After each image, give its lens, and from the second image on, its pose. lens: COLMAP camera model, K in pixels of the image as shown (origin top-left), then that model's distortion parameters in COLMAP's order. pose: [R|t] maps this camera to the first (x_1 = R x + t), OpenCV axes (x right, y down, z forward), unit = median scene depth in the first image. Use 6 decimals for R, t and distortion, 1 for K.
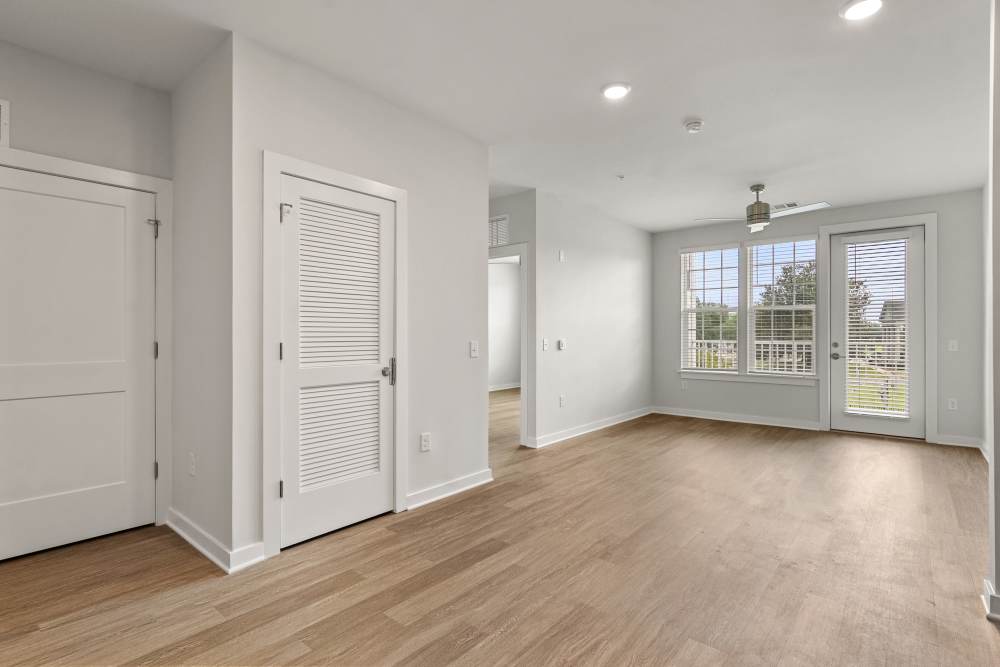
lens RADIAL K [[488.4, 0, 498.0], [0, 488.4, 330.5], [0, 0, 1]] dist [-0.000327, -0.000049]
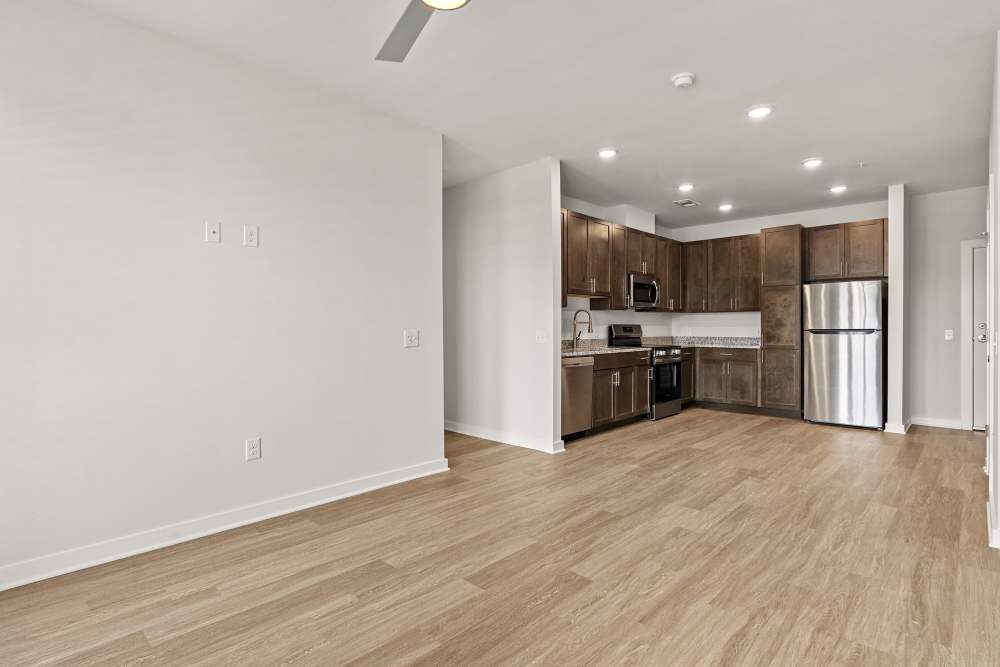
lens RADIAL K [[497.3, 0, 501.4], [0, 497.3, 326.4], [0, 0, 1]] dist [-0.000498, 0.000342]
pose [[-0.998247, -0.001277, 0.059174, 0.473331], [-0.001700, 0.999973, -0.007097, 0.016182], [-0.059163, -0.007185, -0.998222, 1.342339]]
